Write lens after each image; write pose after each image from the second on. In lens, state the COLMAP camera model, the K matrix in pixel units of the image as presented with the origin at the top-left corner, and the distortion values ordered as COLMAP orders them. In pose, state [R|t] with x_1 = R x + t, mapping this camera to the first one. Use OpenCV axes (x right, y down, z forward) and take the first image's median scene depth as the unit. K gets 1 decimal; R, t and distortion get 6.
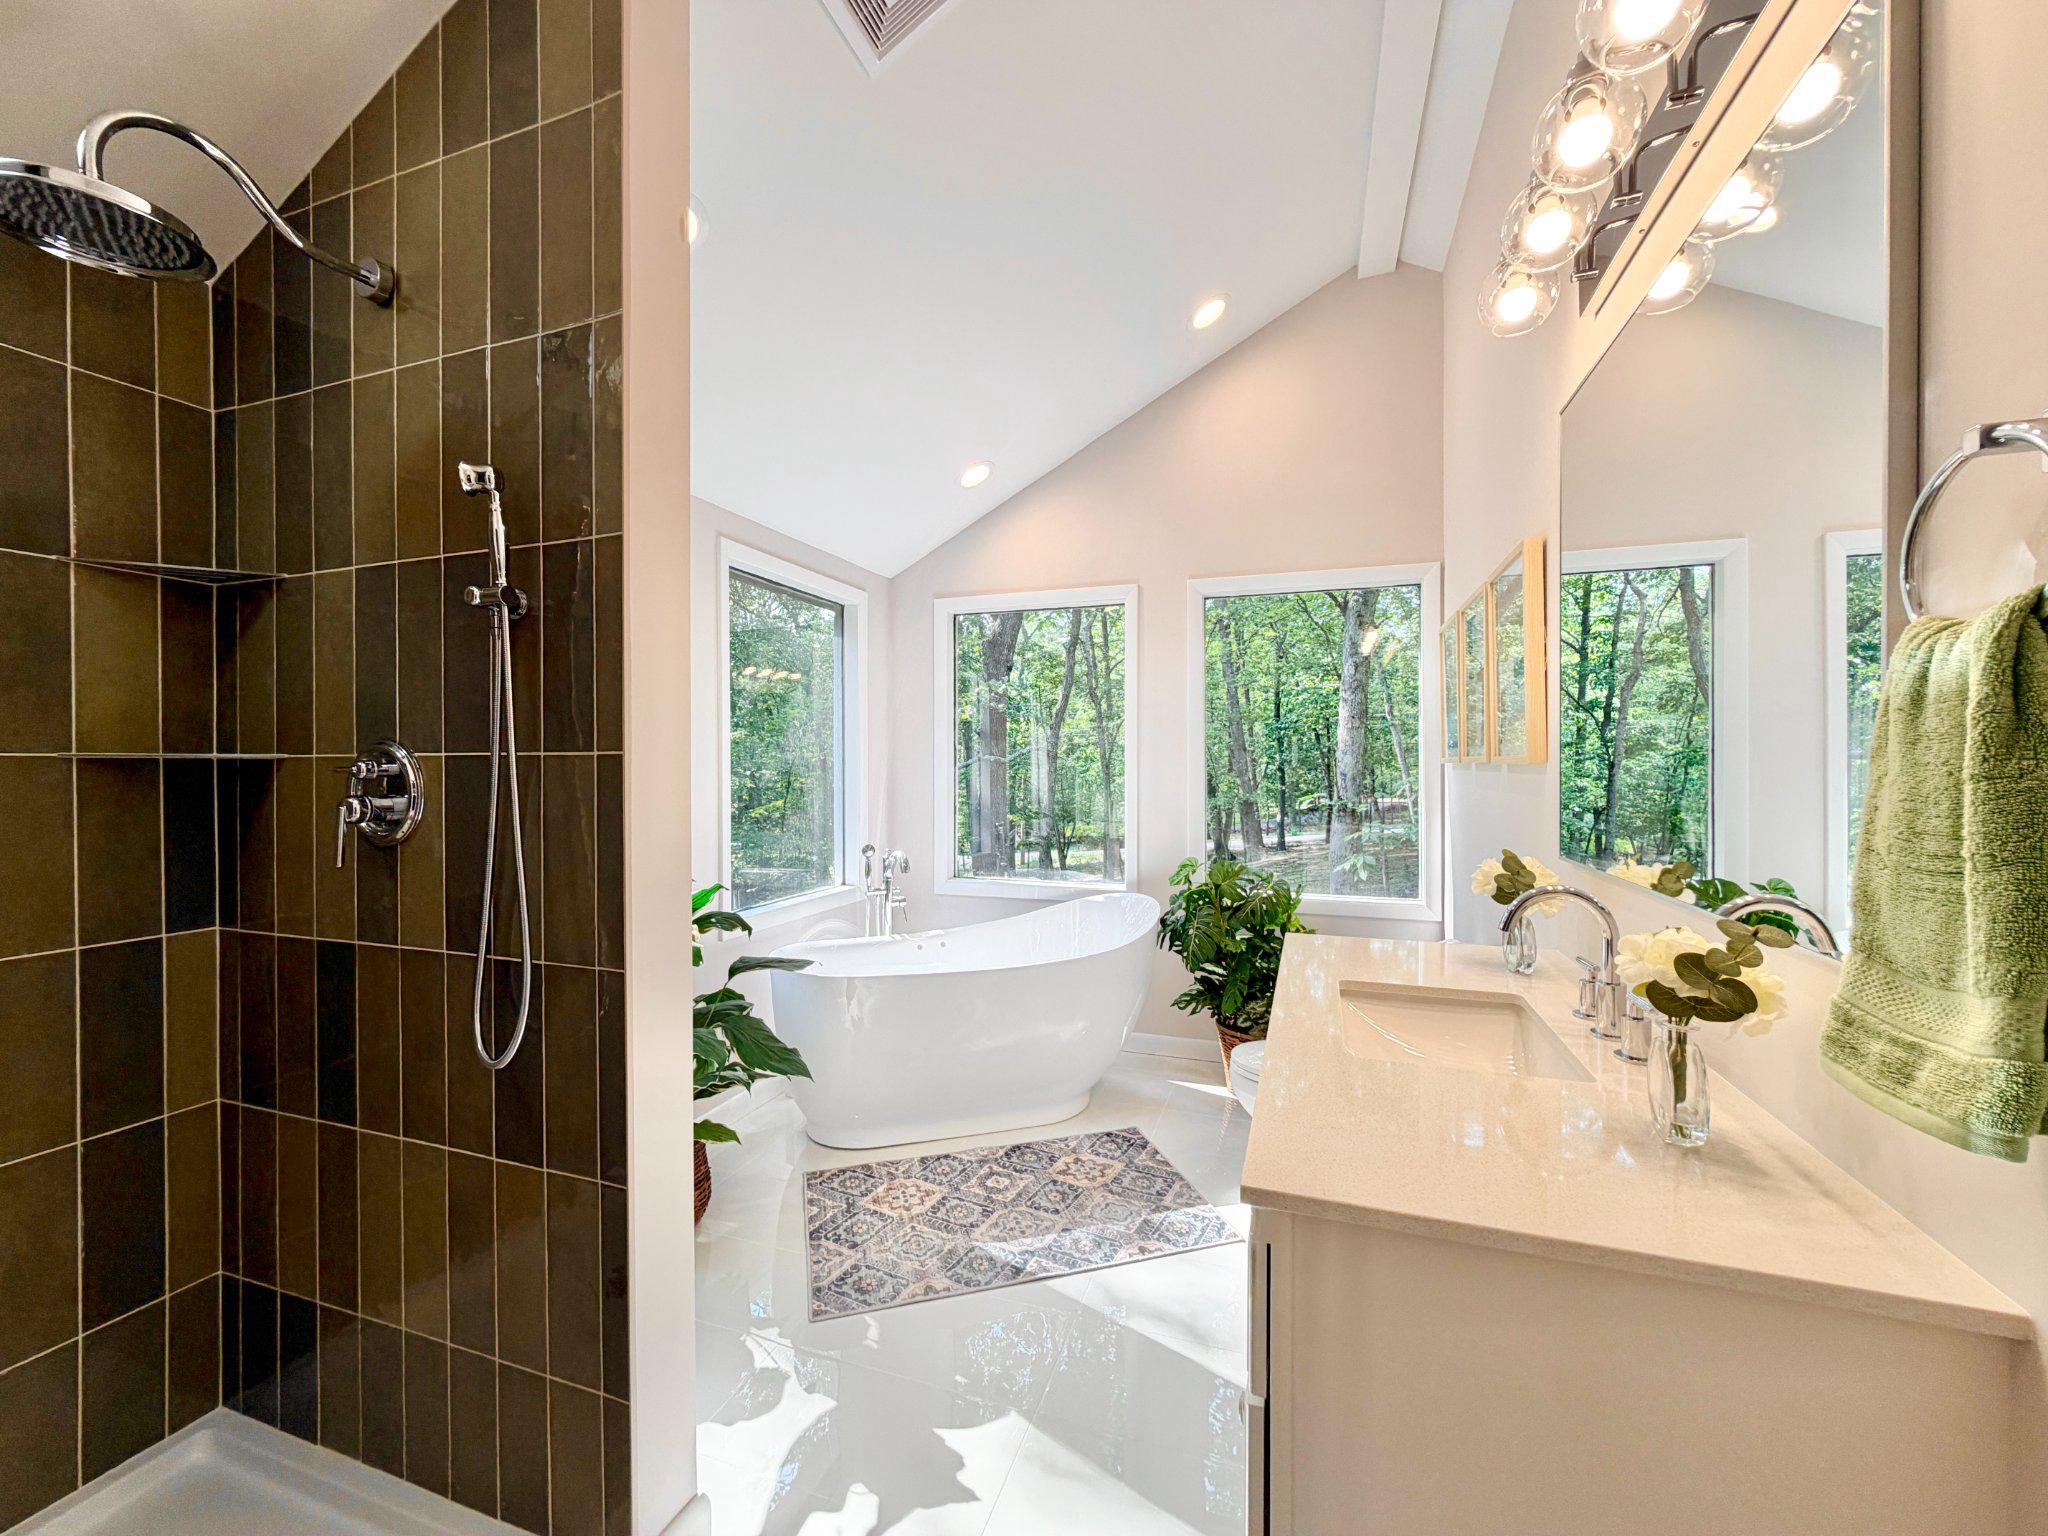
lens RADIAL K [[822.6, 0, 1019.9], [0, 822.6, 766.8], [0, 0, 1]] dist [0.003679, -0.000983]
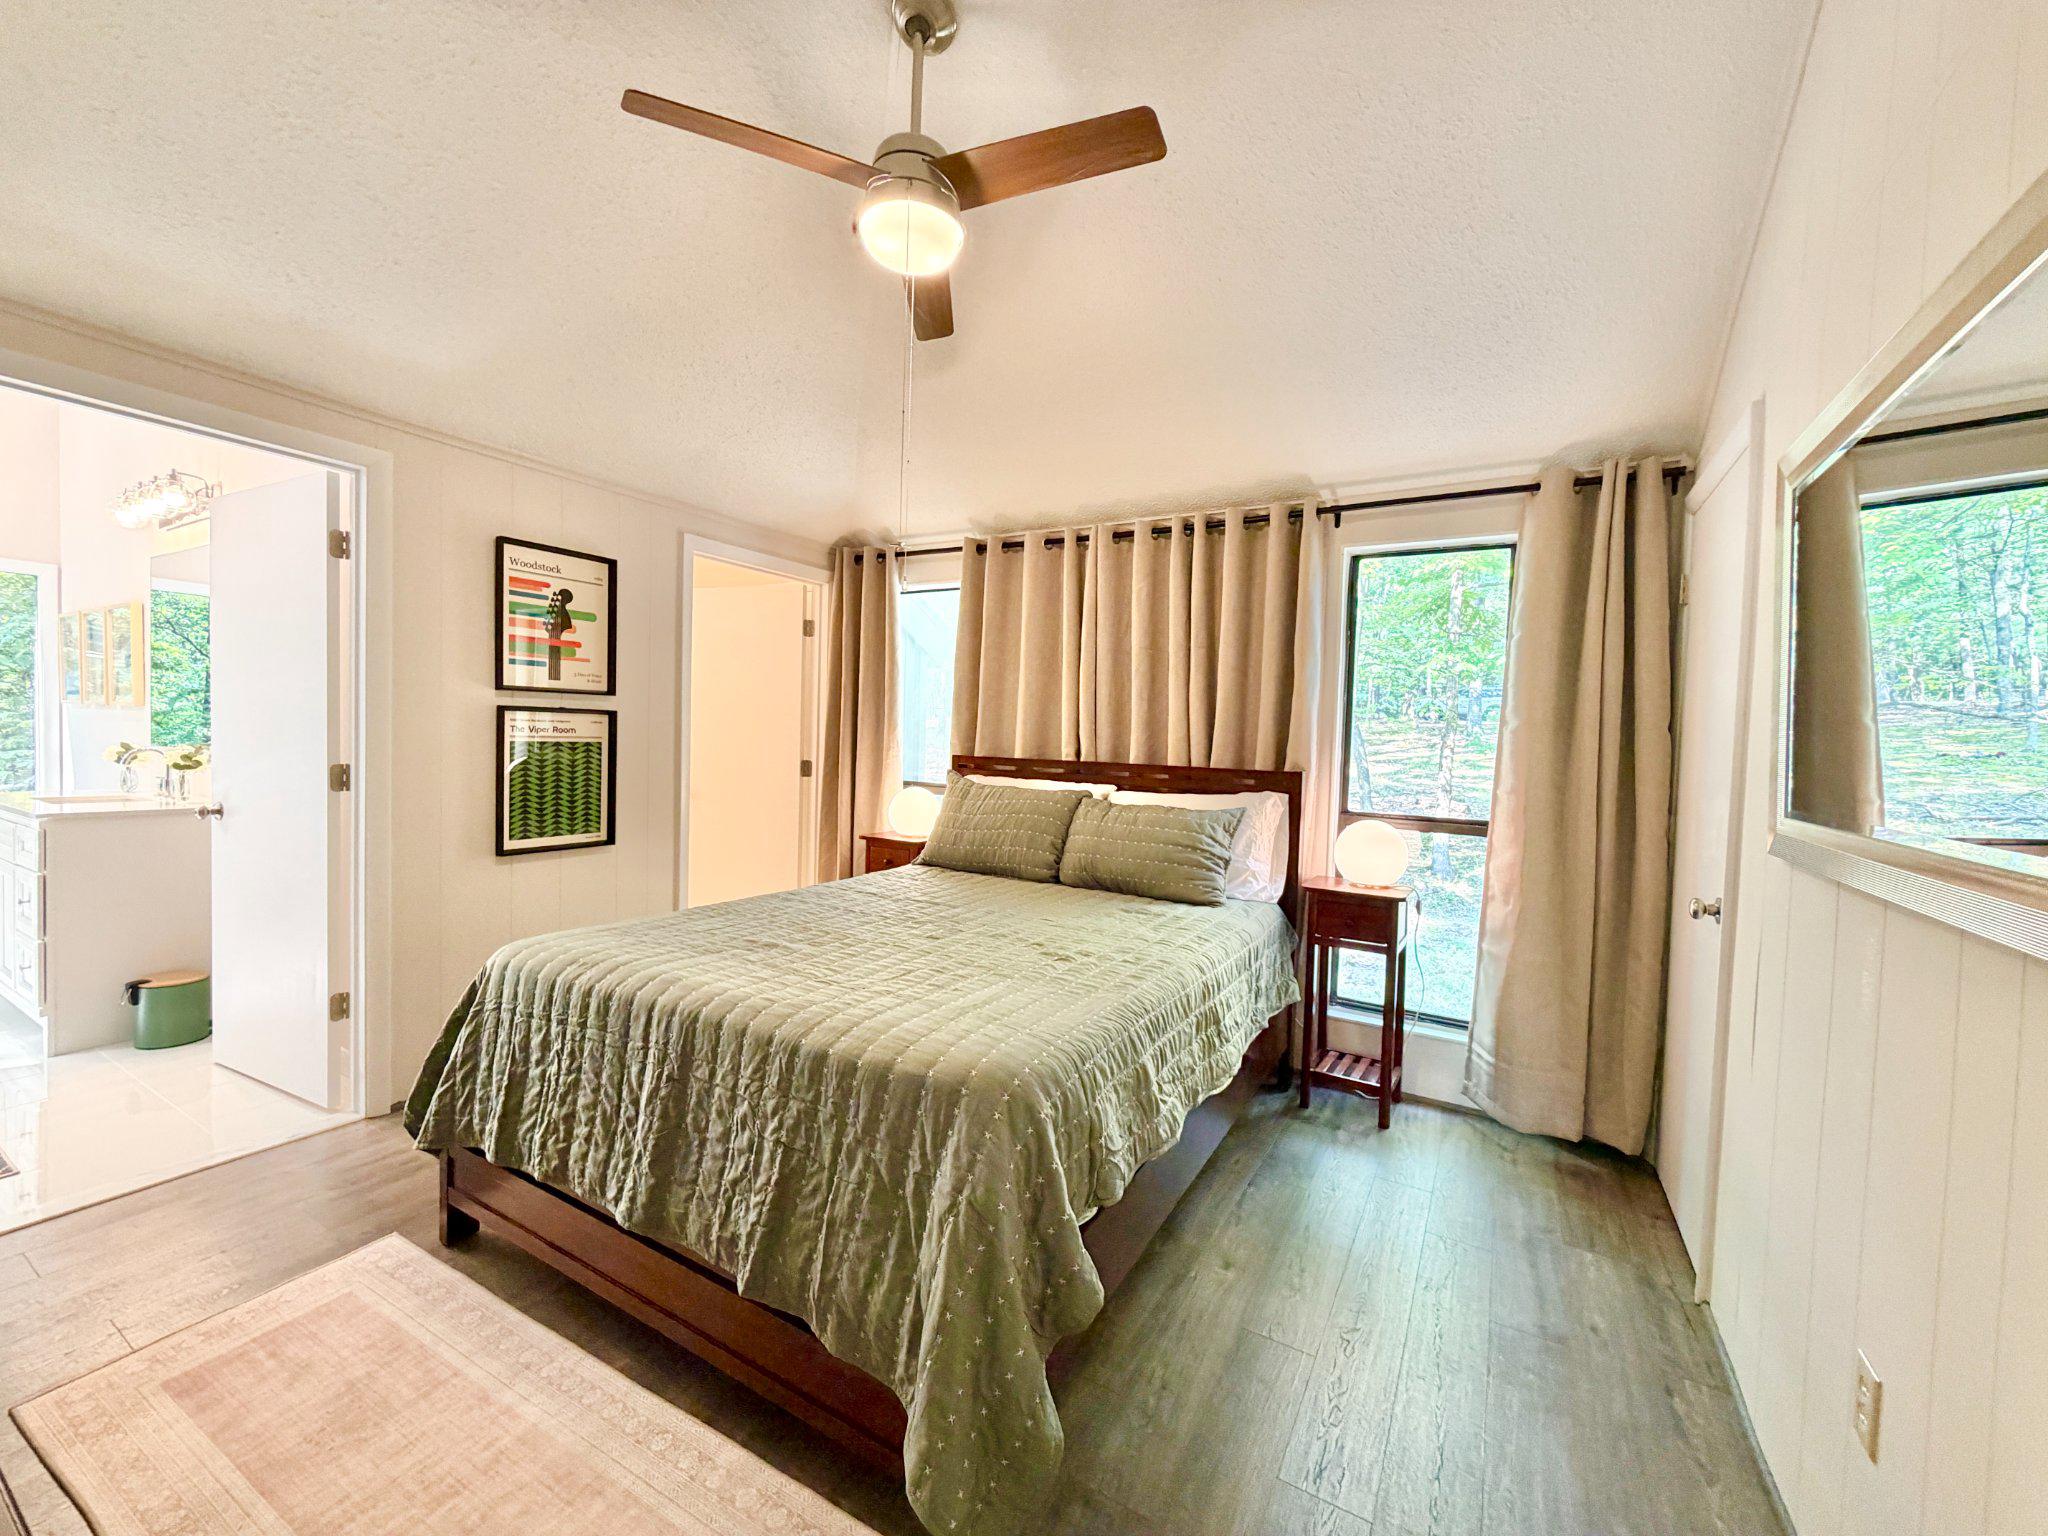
lens RADIAL K [[822.6, 0, 1022.6], [0, 822.6, 765.4], [0, 0, 1]] dist [0.003679, -0.000983]
pose [[0.195402, -0.024741, 0.980411, -1.865112], [-0.024793, 0.999238, 0.030158, 0.051586], [-0.980410, -0.030200, 0.194639, -3.031918]]
